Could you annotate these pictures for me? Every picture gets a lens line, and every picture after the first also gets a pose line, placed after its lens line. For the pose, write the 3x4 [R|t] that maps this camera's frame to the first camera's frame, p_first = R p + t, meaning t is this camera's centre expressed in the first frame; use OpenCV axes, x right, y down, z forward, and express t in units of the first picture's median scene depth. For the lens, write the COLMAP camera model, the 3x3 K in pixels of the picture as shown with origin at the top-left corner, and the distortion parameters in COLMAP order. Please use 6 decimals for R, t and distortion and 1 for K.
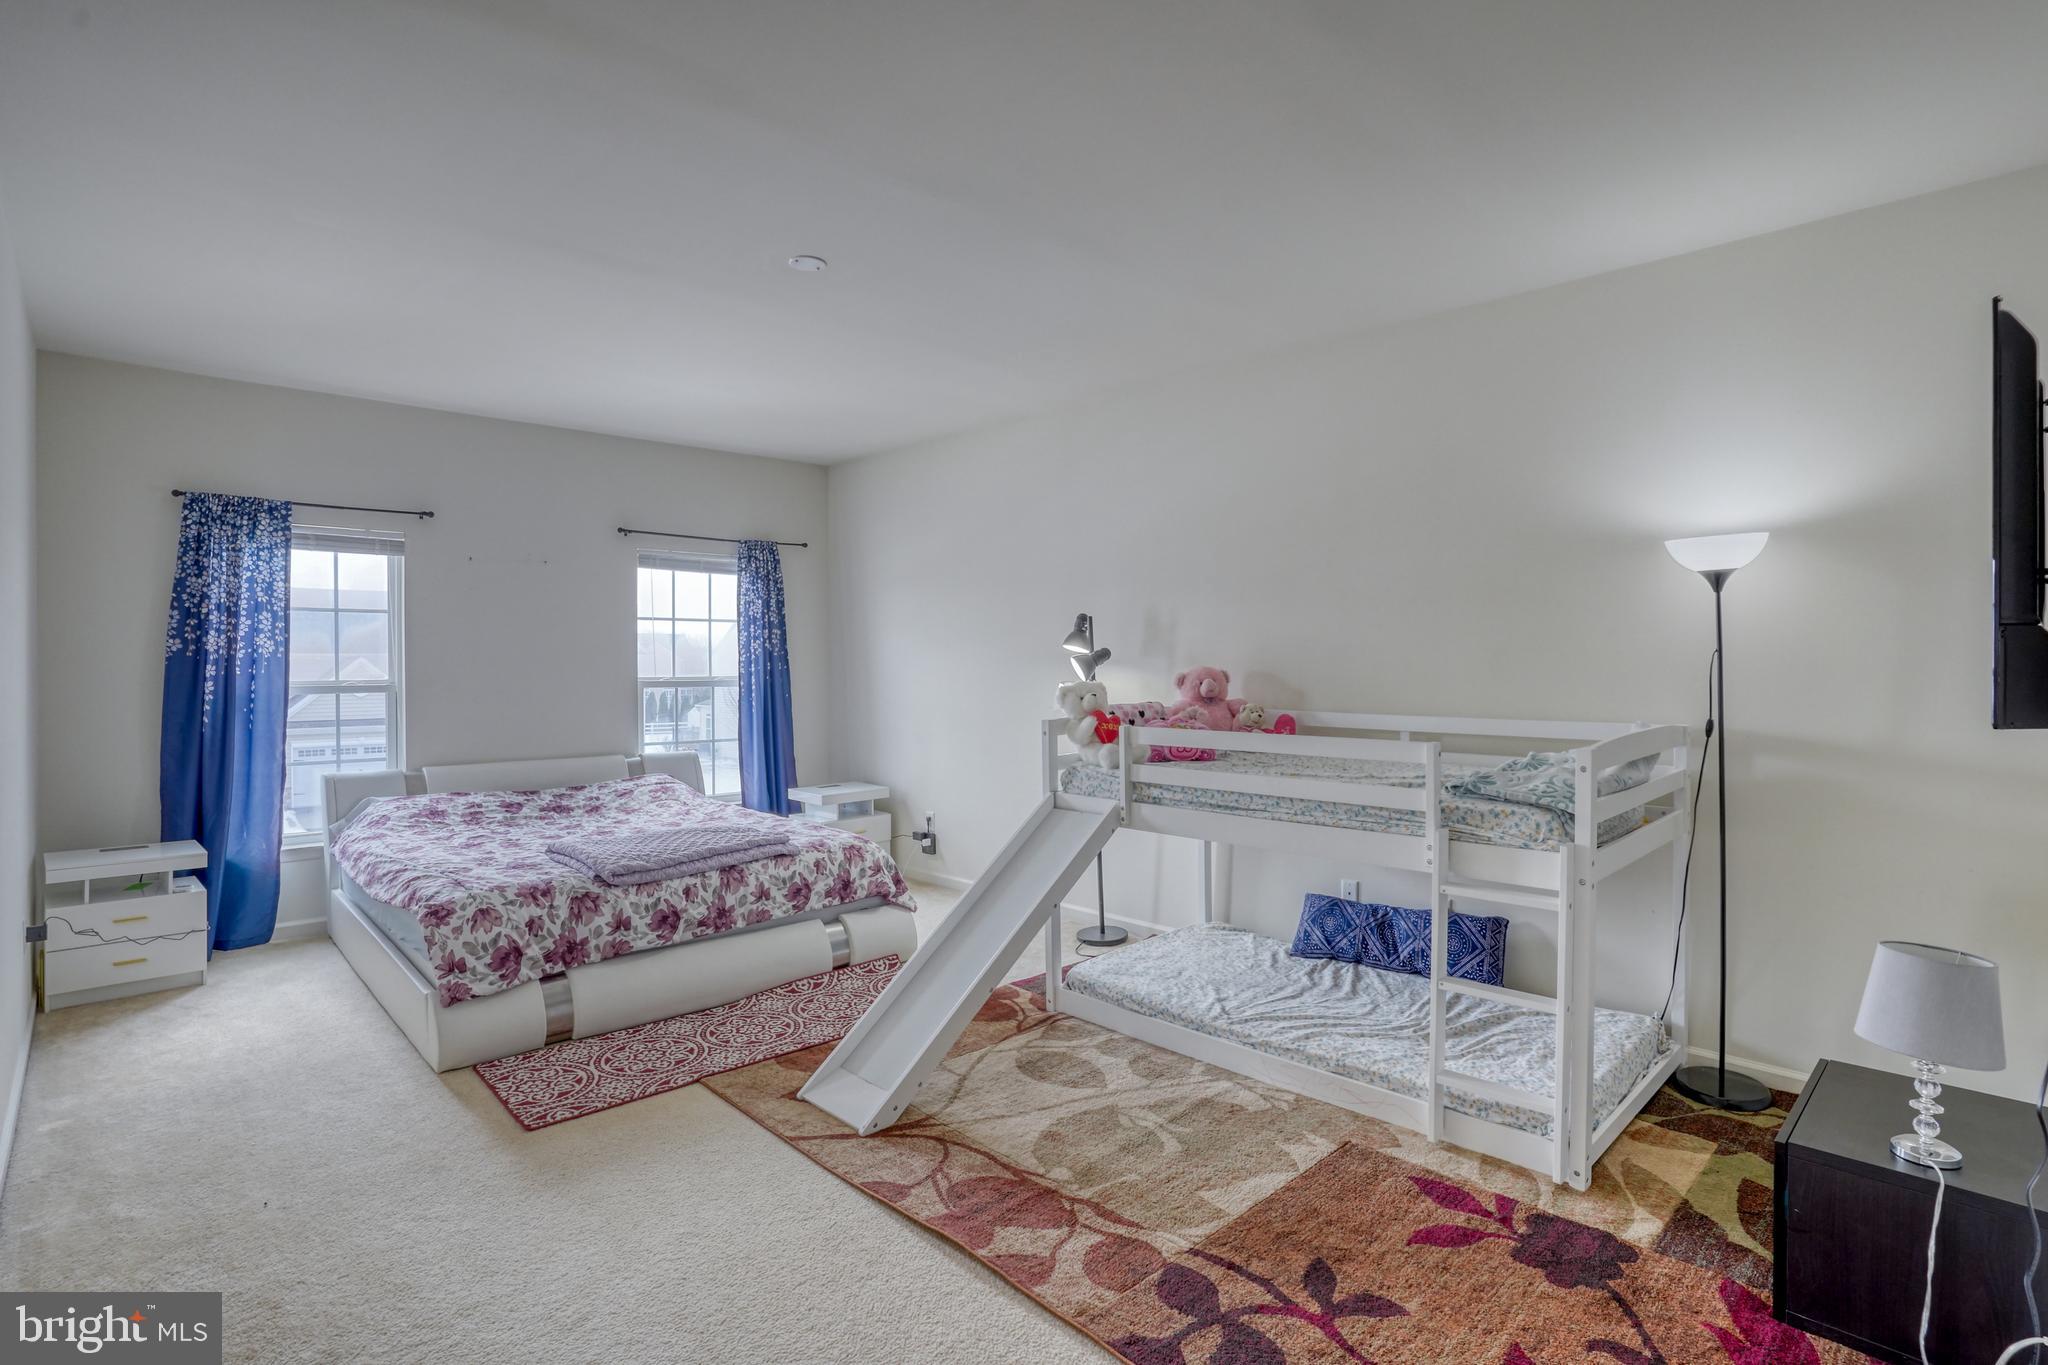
lens RADIAL K [[1036.1, 0, 1026.0], [0, 1036.1, 667.4], [0, 0, 1]] dist [-0.099815, 0.059199]
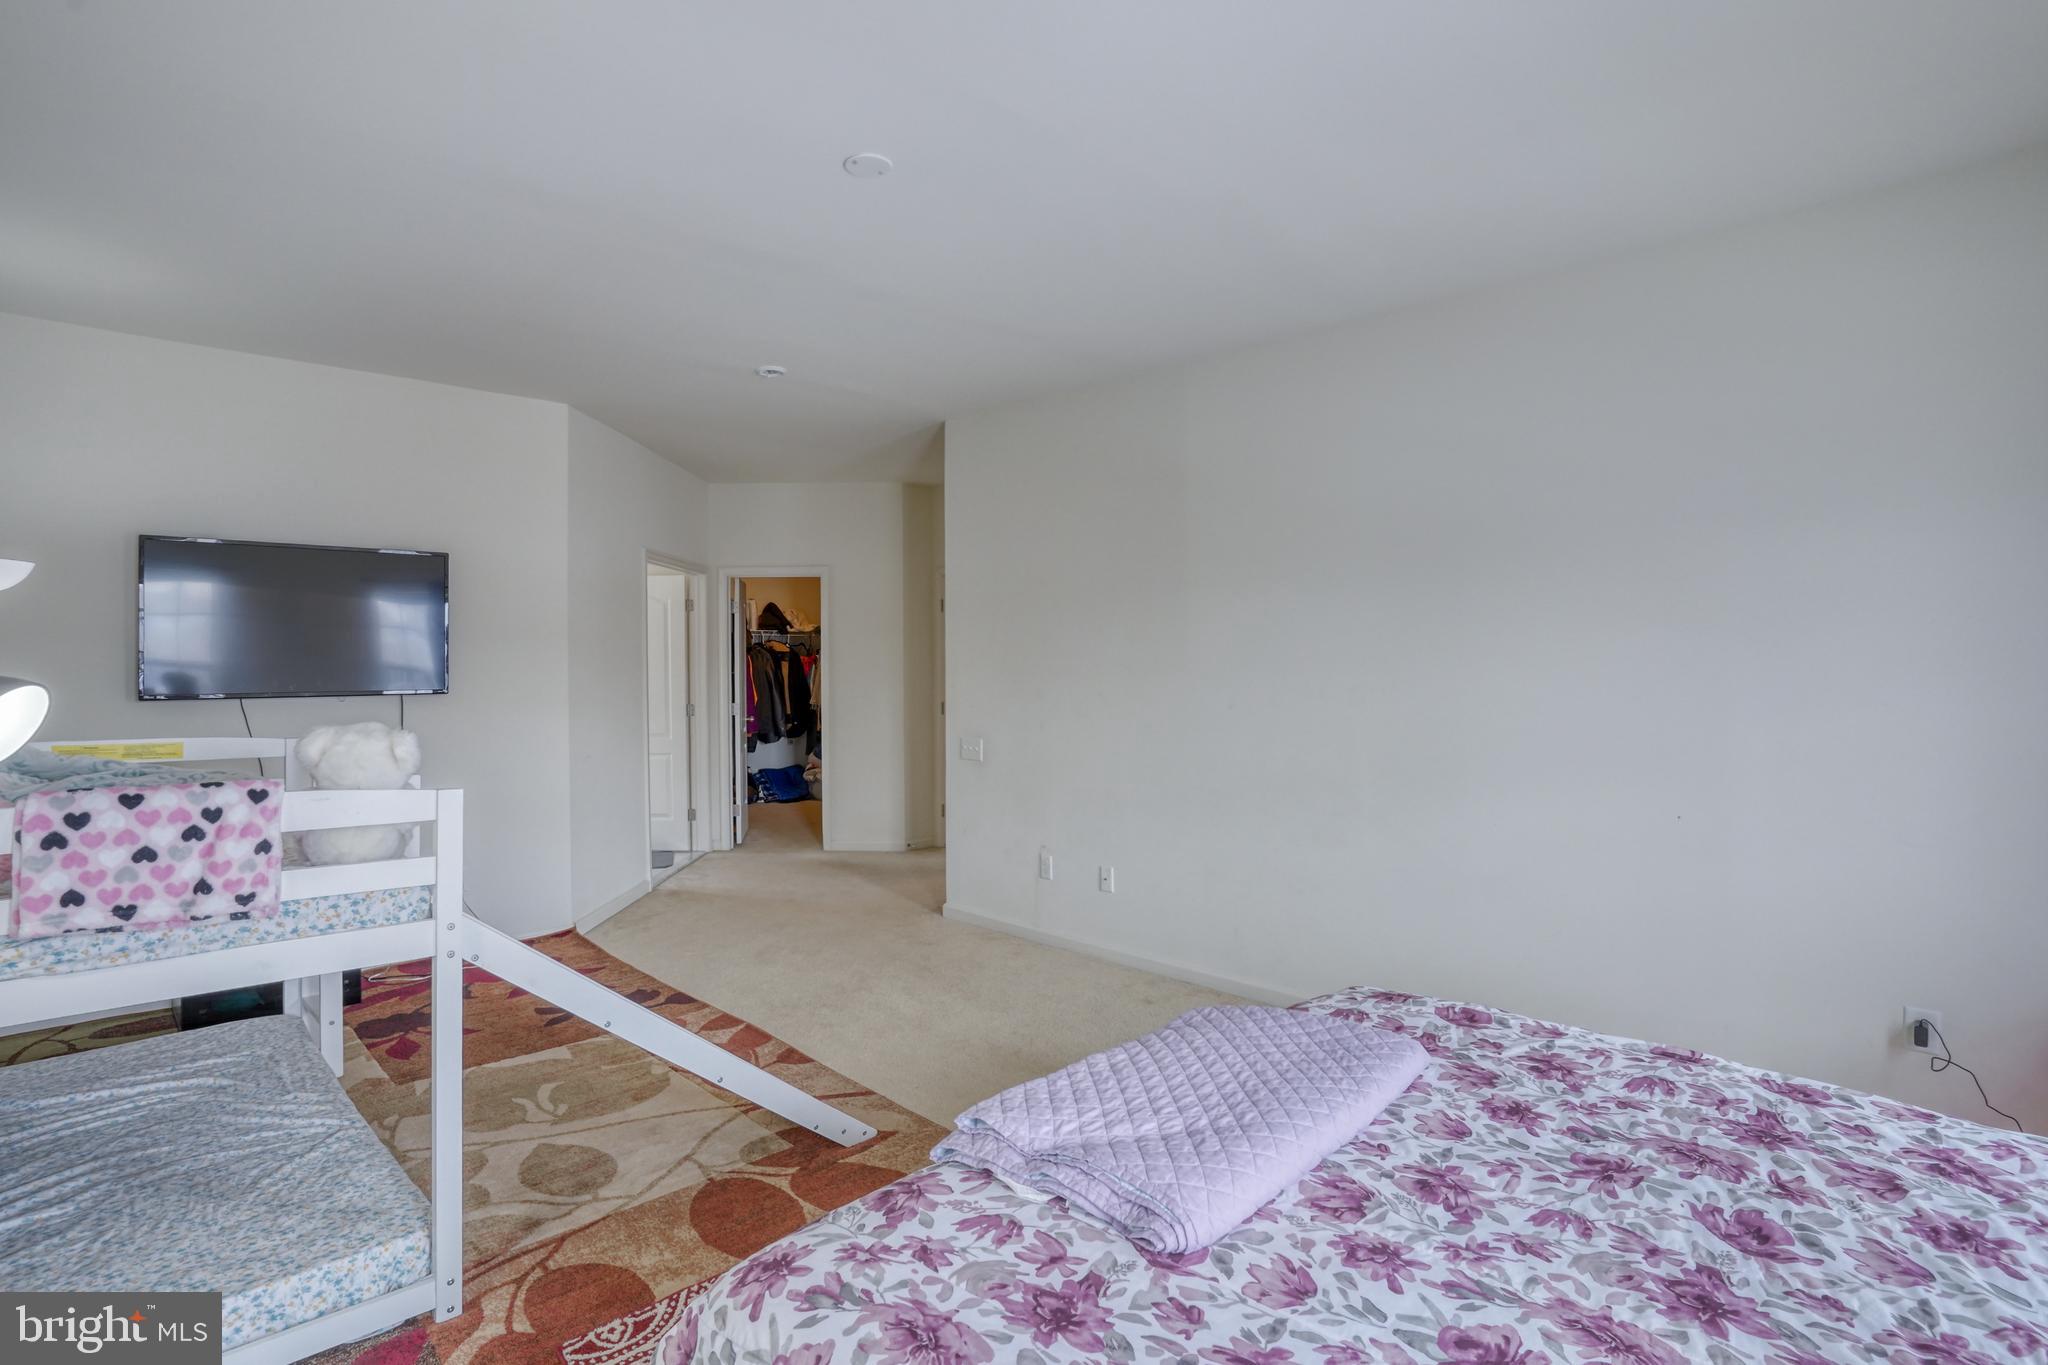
lens RADIAL K [[1008.4, 0, 1029.7], [0, 1008.4, 674.6], [0, 0, 1]] dist [-0.075491, 0.033260]
pose [[-0.999089, 0.001746, -0.042649, -0.412022], [0.001174, 0.999909, 0.013429, -0.027929], [0.042668, 0.013366, -0.999000, 2.378535]]
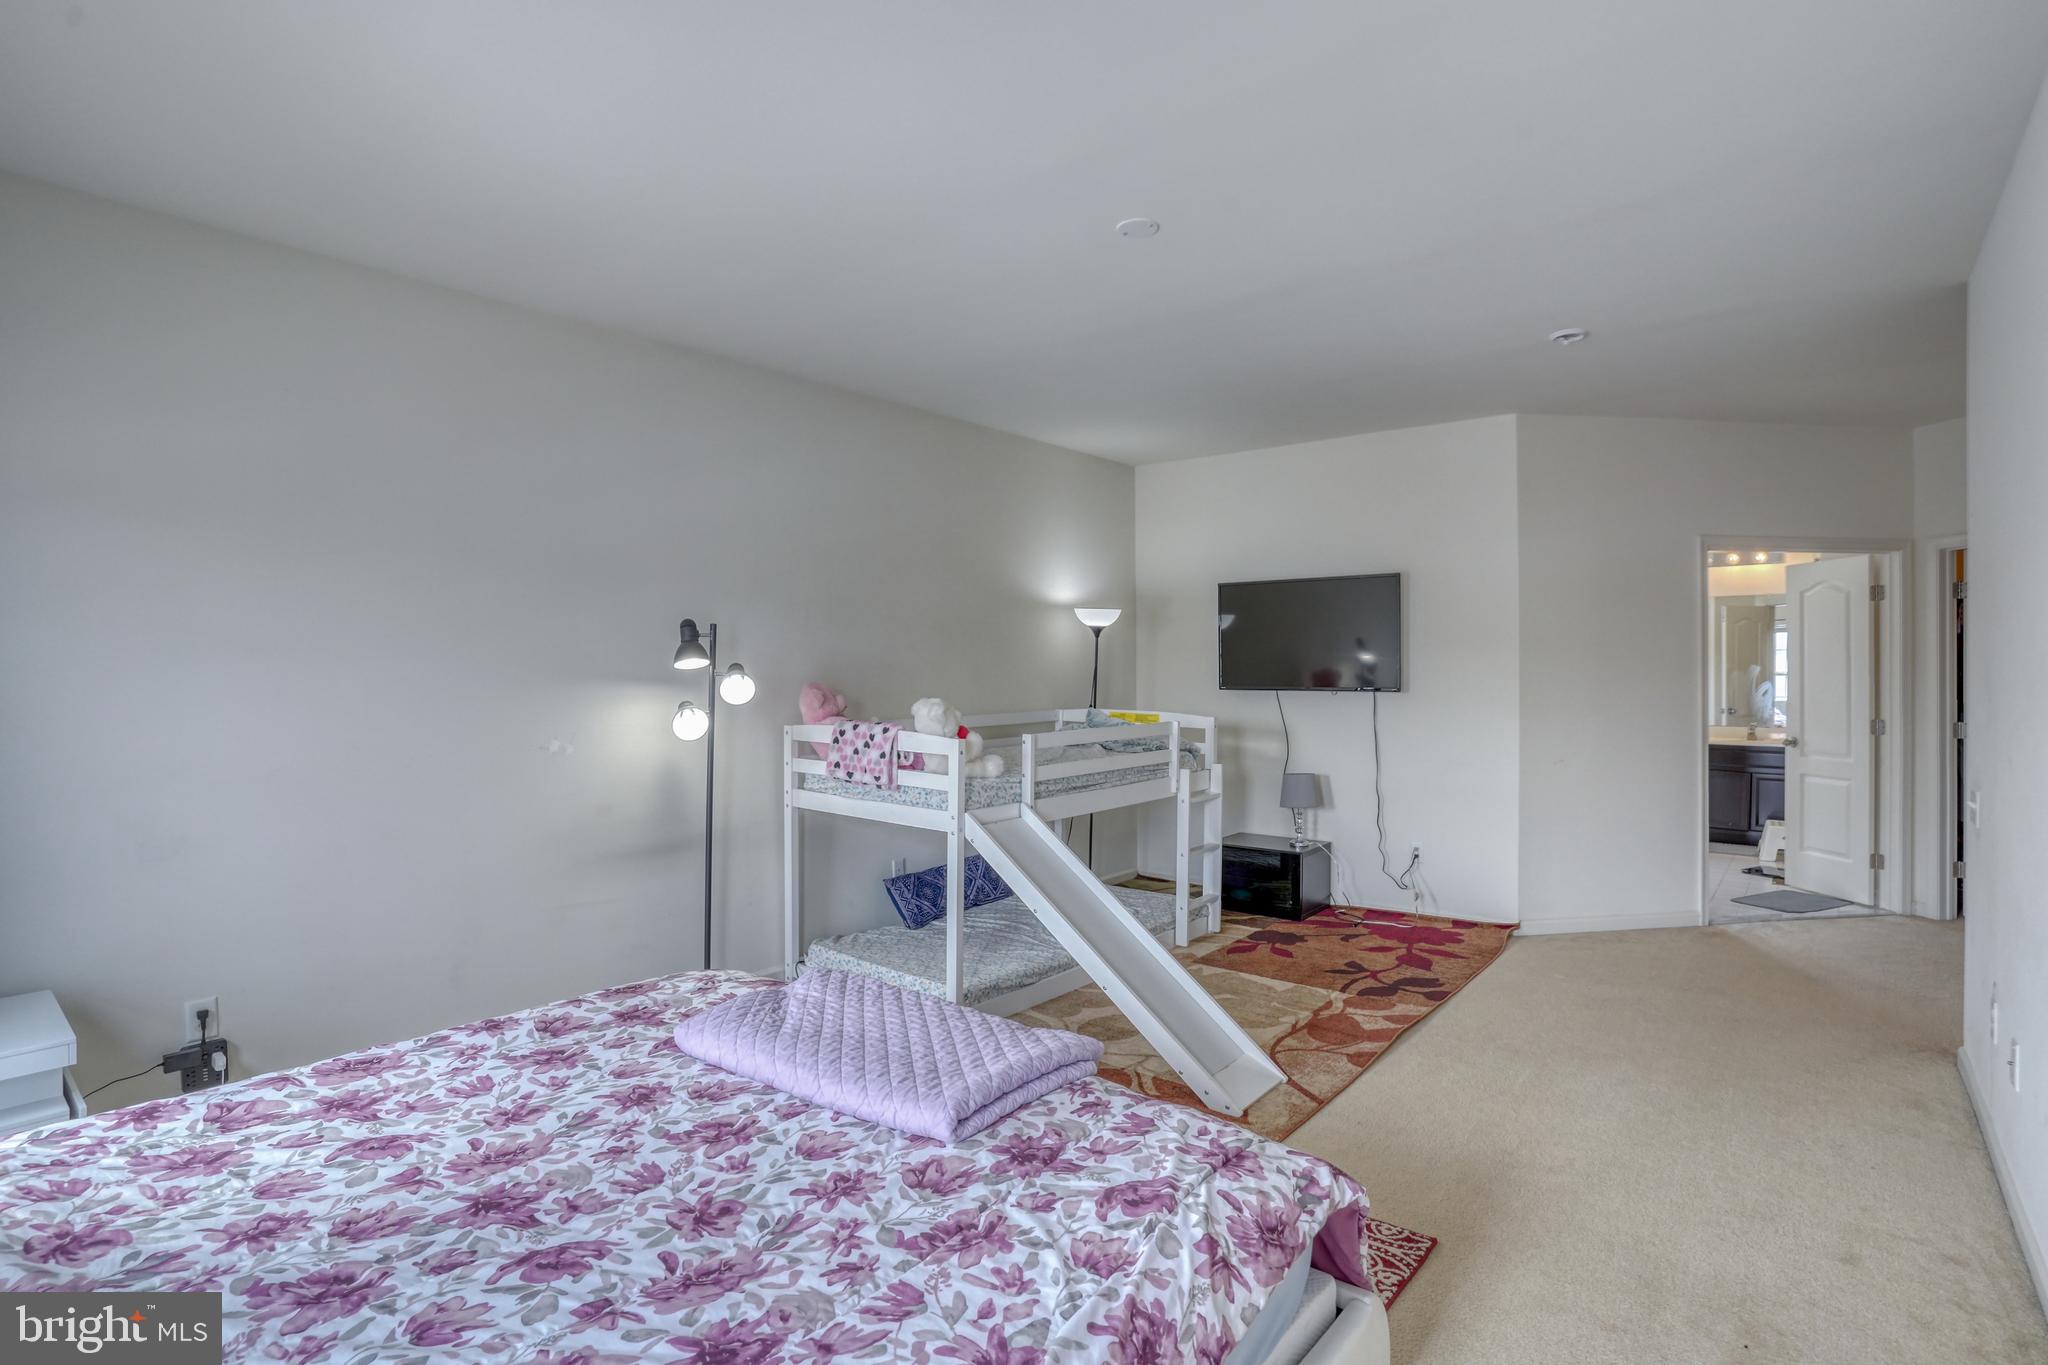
lens RADIAL K [[1028.8, 0, 1043.4], [0, 1028.8, 683.0], [0, 0, 1]] dist [-0.086901, 0.055041]
pose [[-0.154713, -0.017093, 0.987812, -1.445231], [0.003954, 0.999832, 0.017920, -0.029557], [-0.987952, 0.006678, -0.154620, 1.651427]]
